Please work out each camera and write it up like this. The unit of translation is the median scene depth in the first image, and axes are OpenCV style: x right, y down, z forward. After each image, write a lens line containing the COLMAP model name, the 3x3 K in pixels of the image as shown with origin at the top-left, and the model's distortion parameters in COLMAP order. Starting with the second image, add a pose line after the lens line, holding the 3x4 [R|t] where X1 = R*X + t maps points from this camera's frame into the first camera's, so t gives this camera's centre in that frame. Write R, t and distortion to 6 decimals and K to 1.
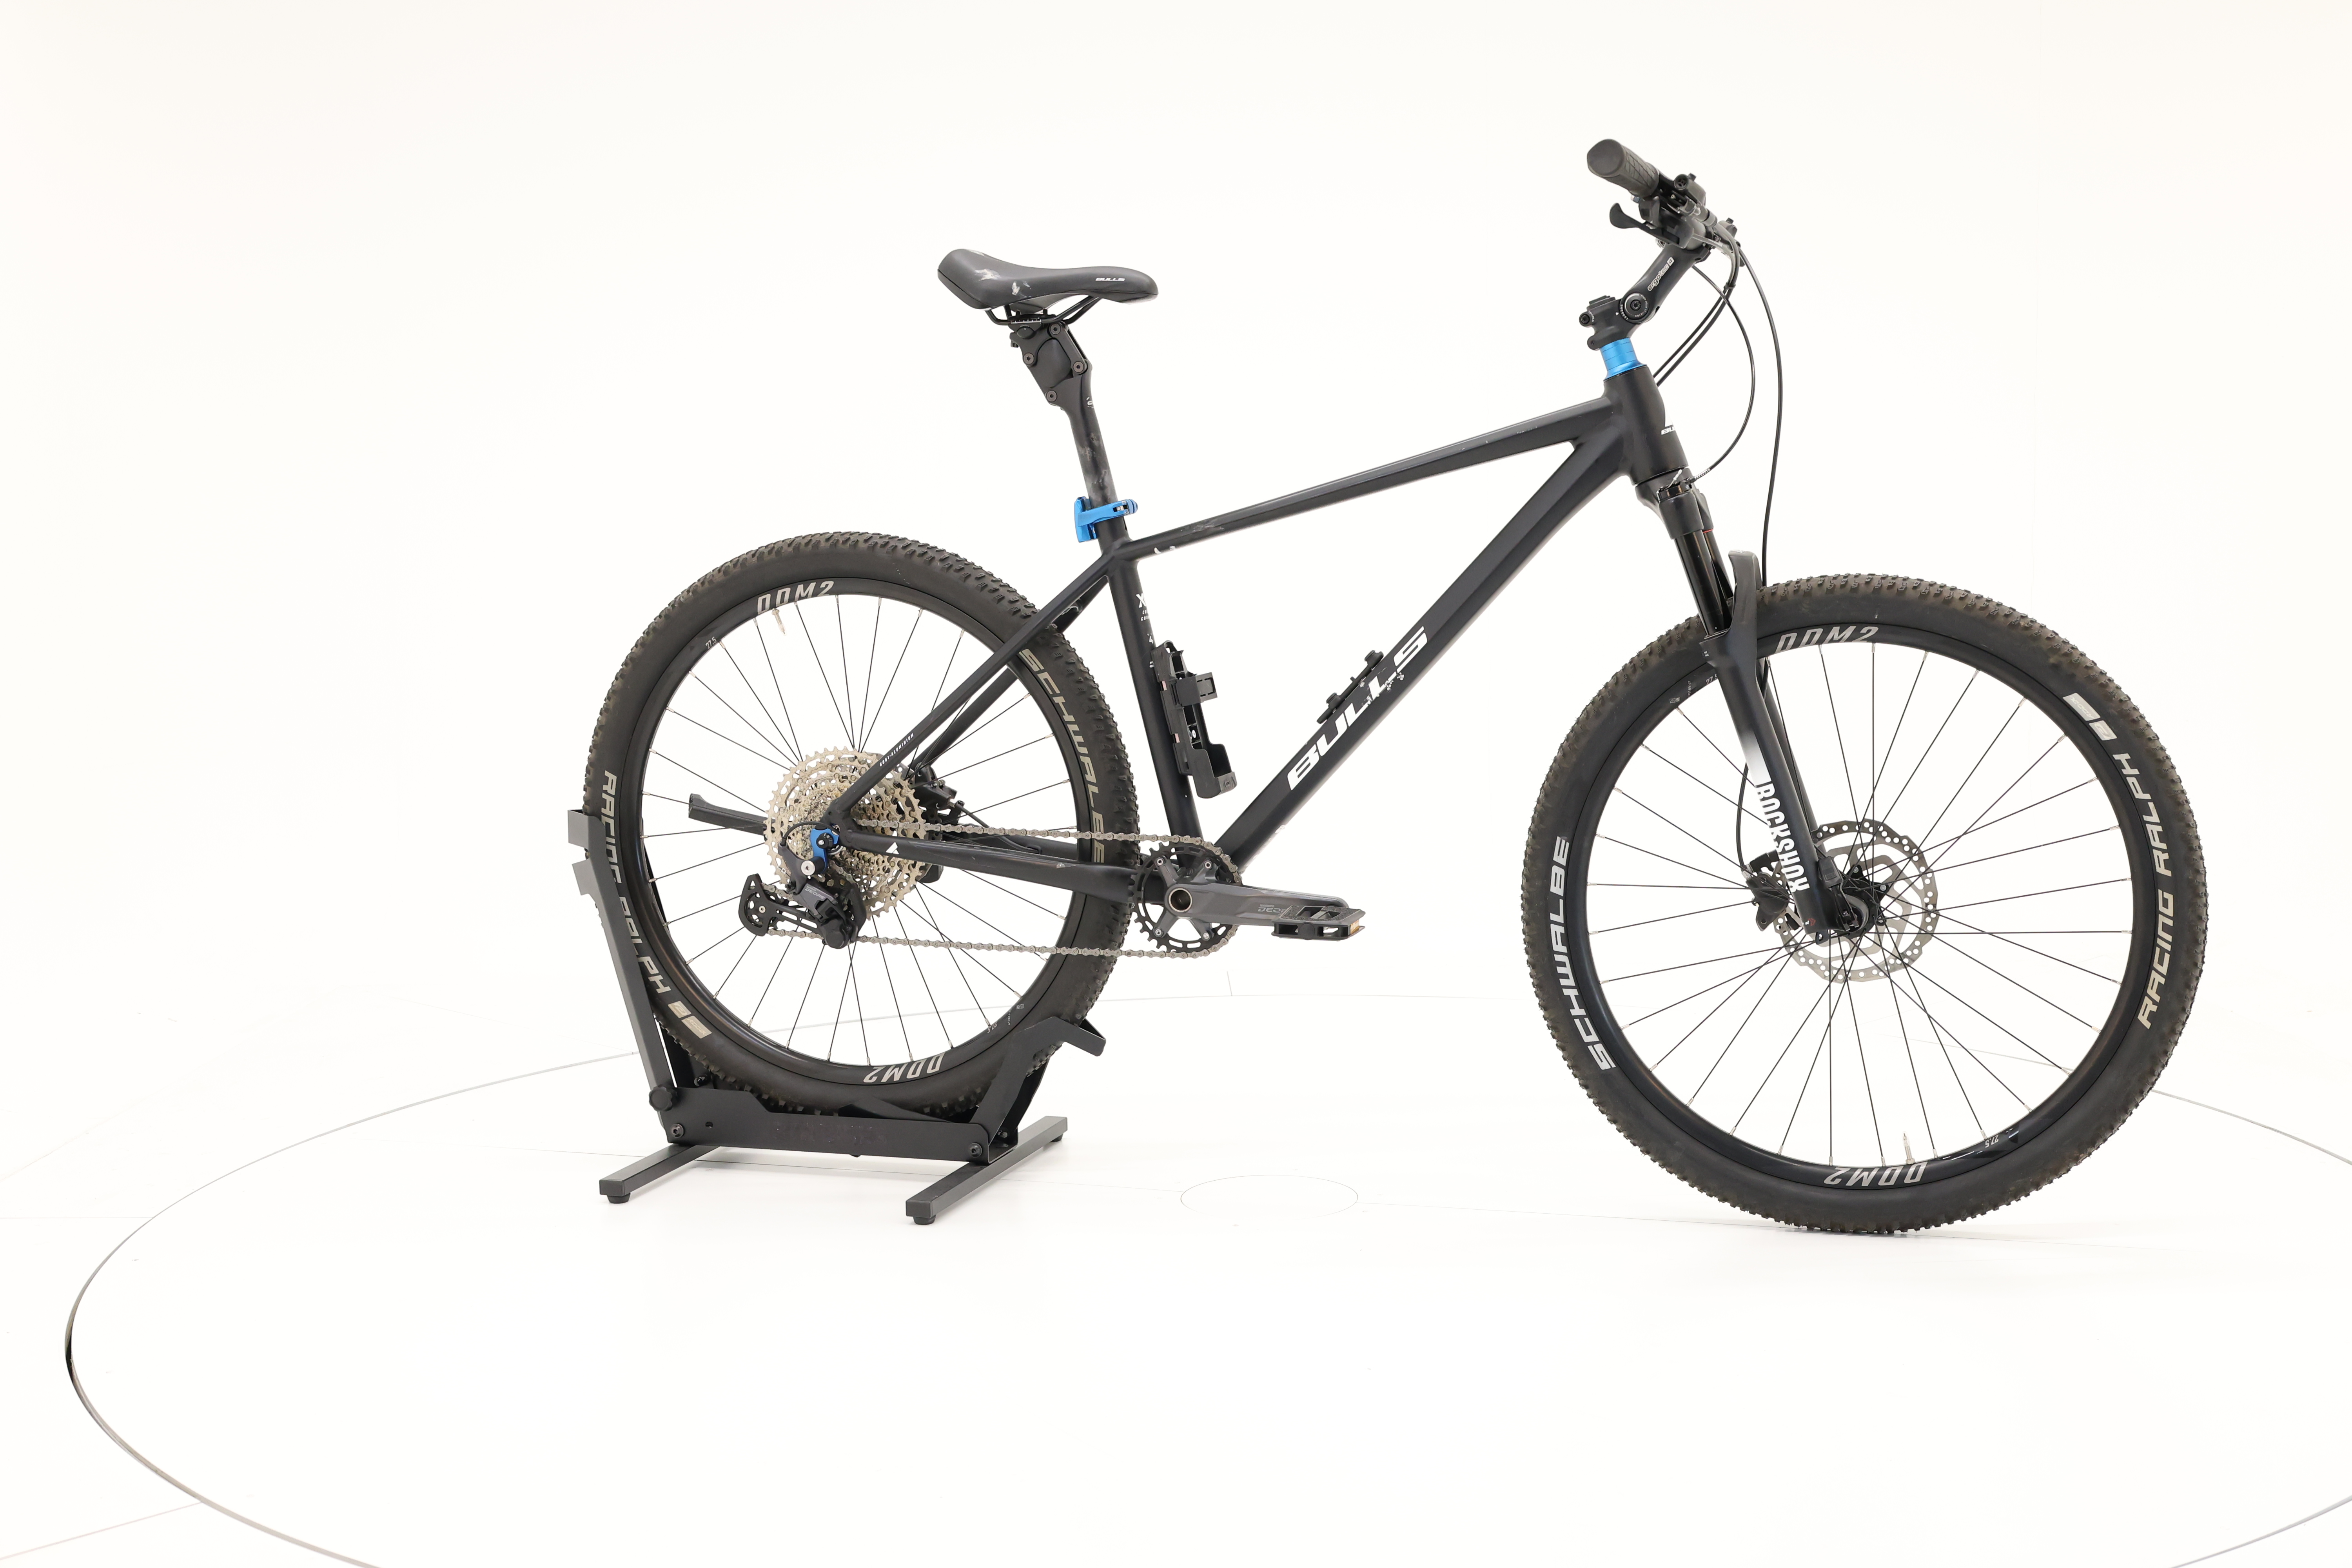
lens RADIAL K [[2640.7, 0, 1169.1], [0, 2640.7, 789.9], [0, 0, 1]] dist [-0.013027, 0.000000]
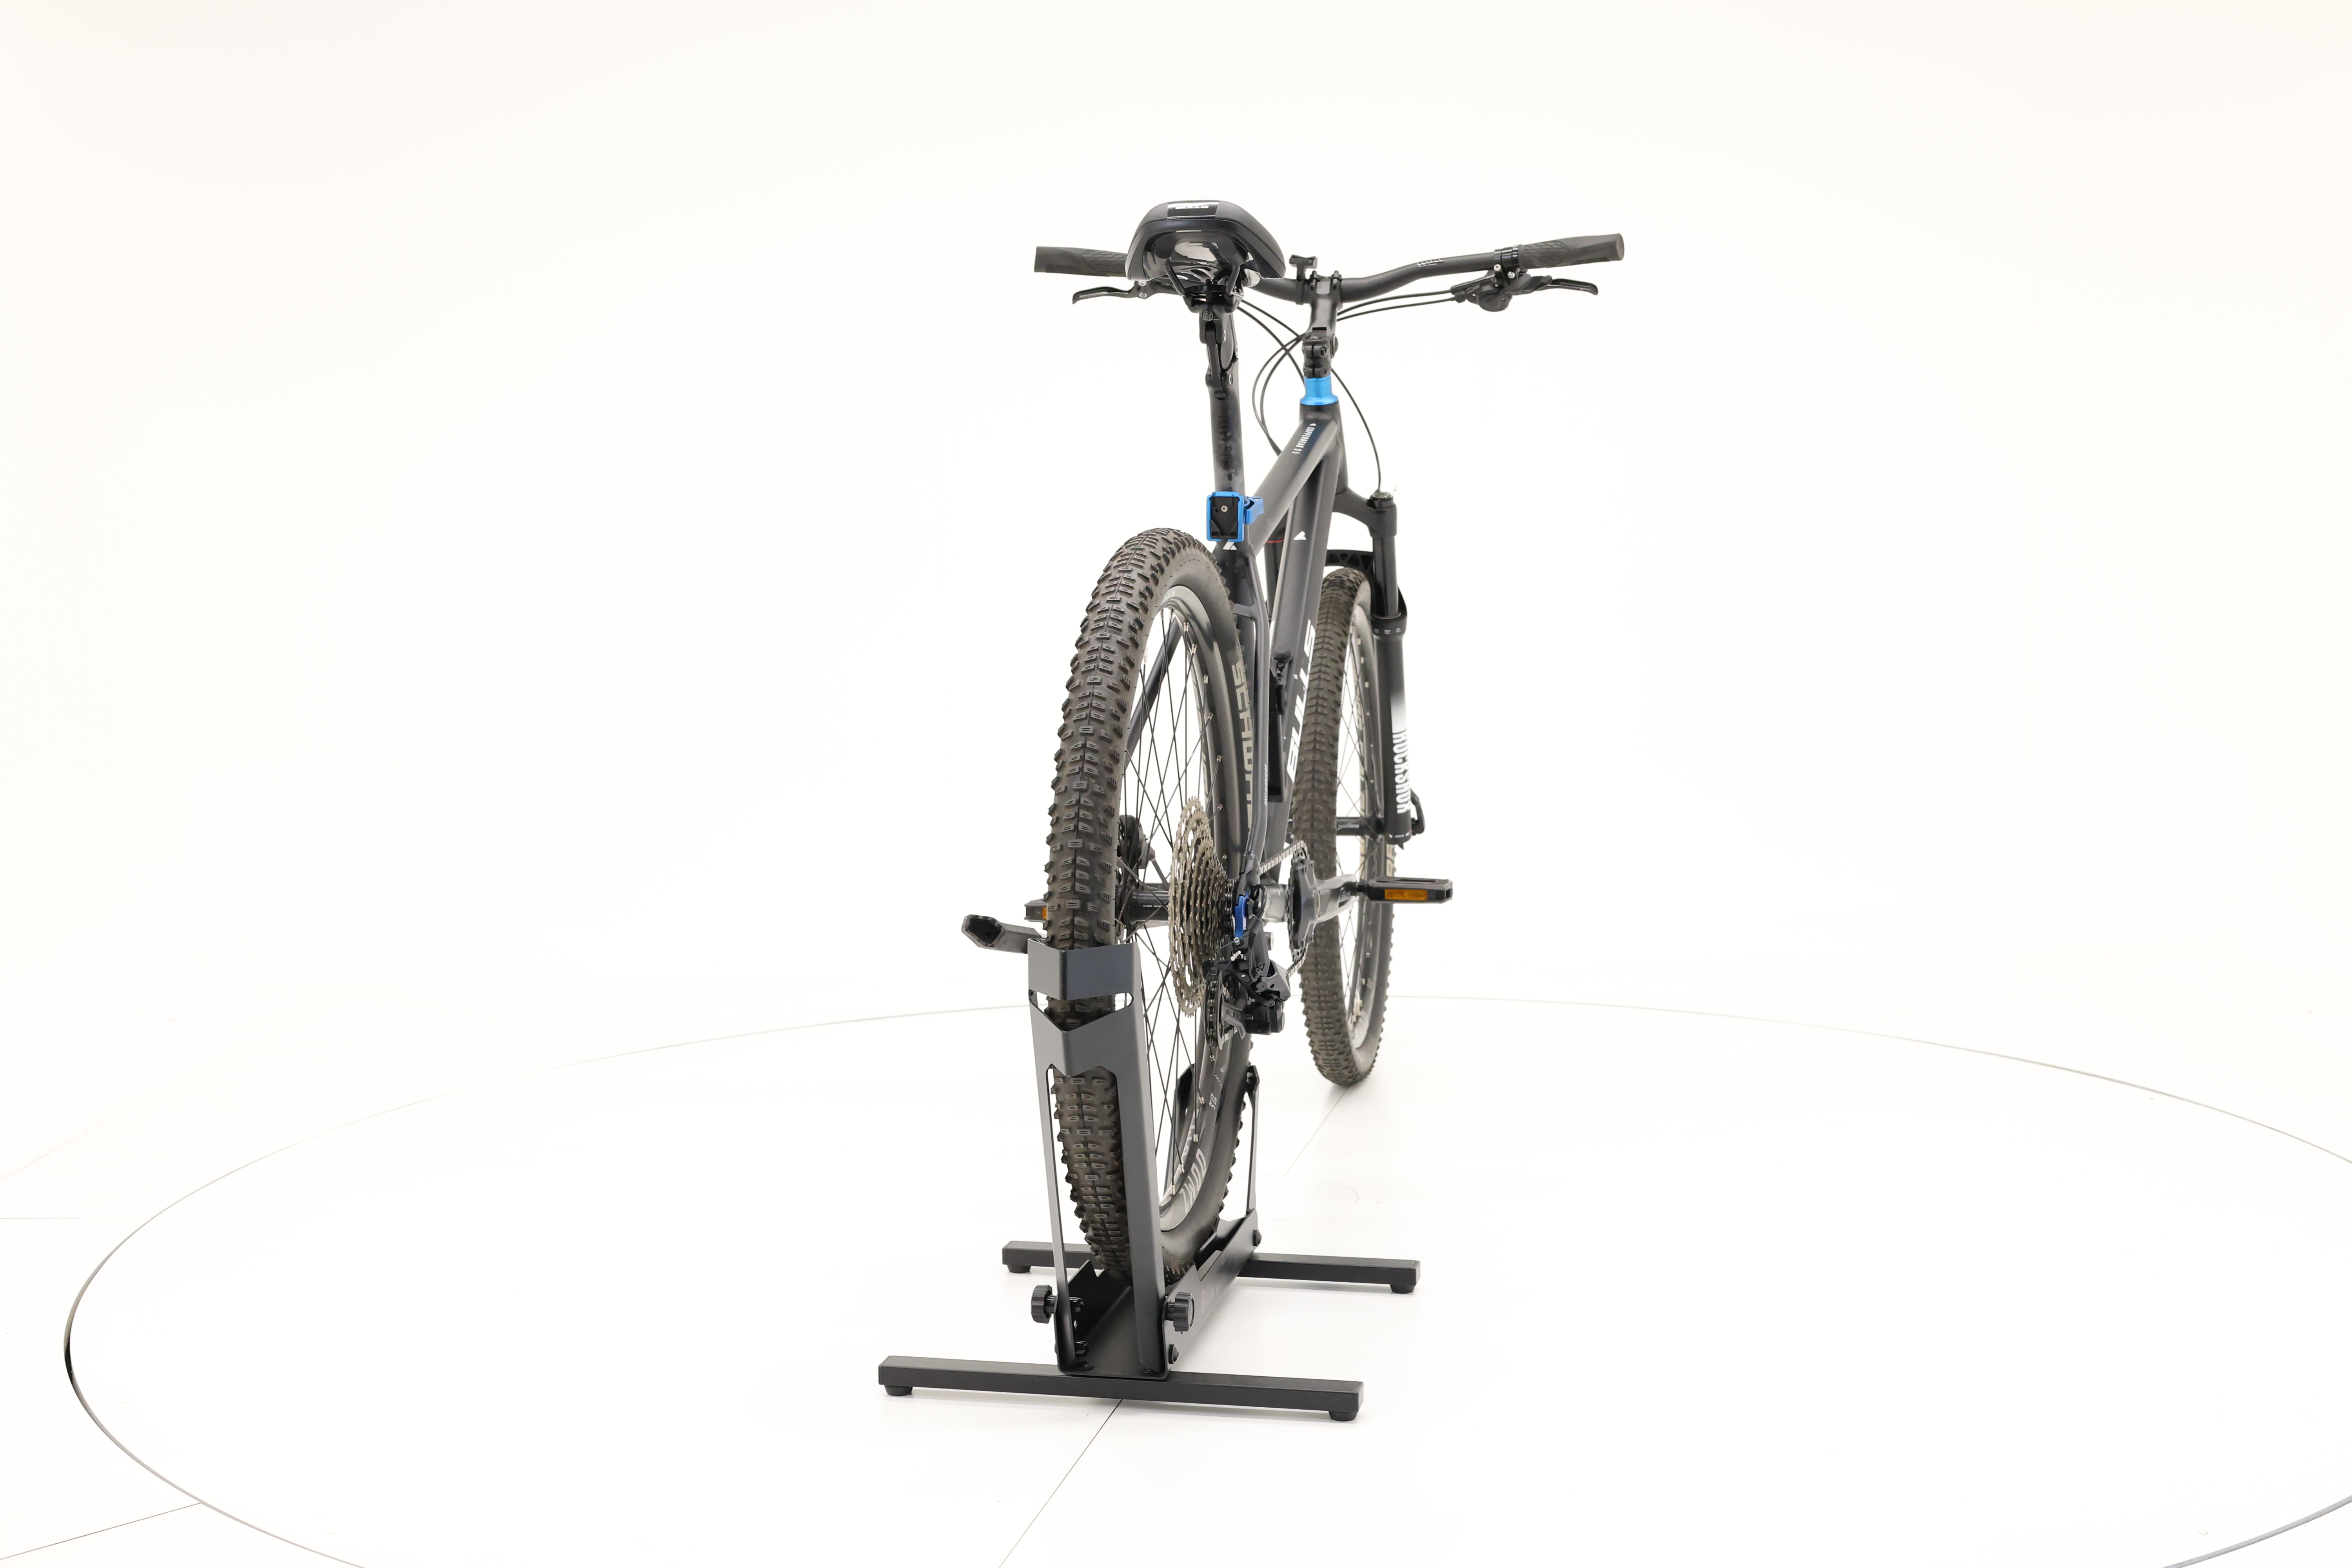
lens RADIAL K [[2640.7, 0, 1180.4], [0, 2640.7, 781.7], [0, 0, 1]] dist [-0.013027, 0.000000]
pose [[-0.086221, -0.079626, 0.993089, -0.983109], [0.119091, 0.988830, 0.089624, -0.099497], [-0.989133, 0.125995, -0.075775, 1.139720]]
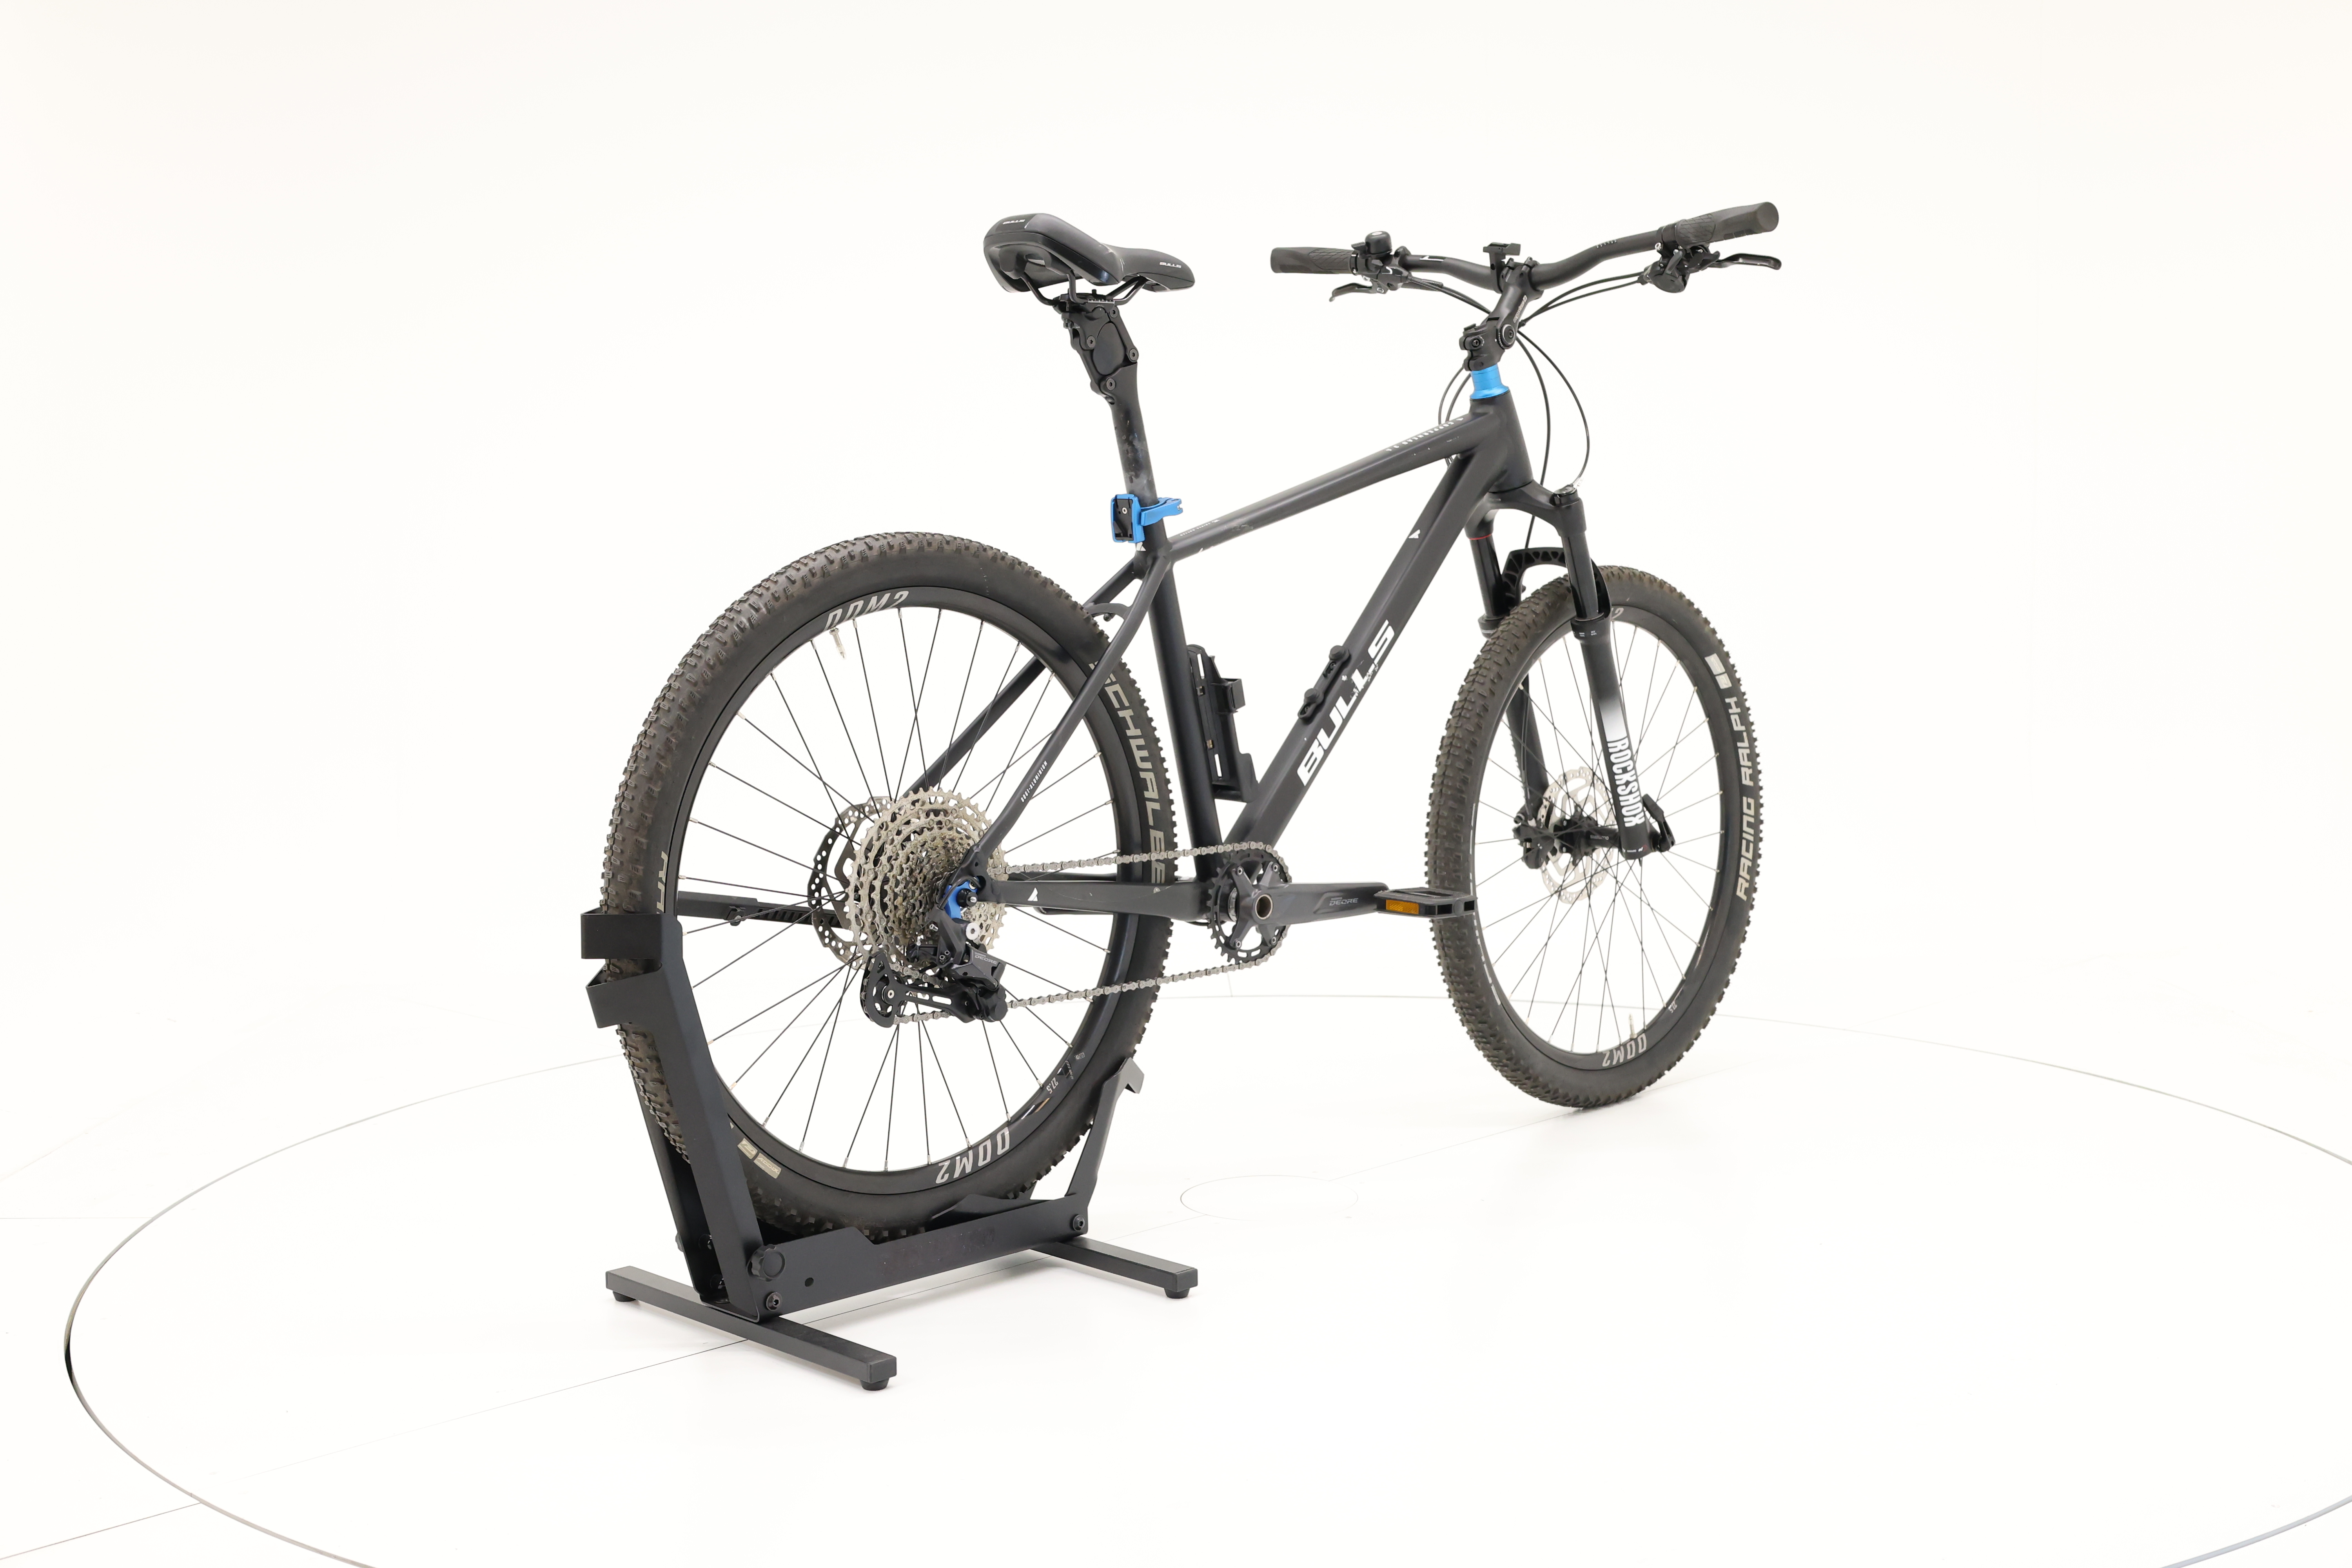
lens RADIAL K [[2640.7, 0, 1178.8], [0, 2640.7, 779.9], [0, 0, 1]] dist [-0.013027, 0.000000]
pose [[0.472074, -0.077310, 0.878162, -0.882862], [0.098349, 0.994547, 0.034686, -0.042899], [-0.876056, 0.069992, 0.477103, 0.567166]]
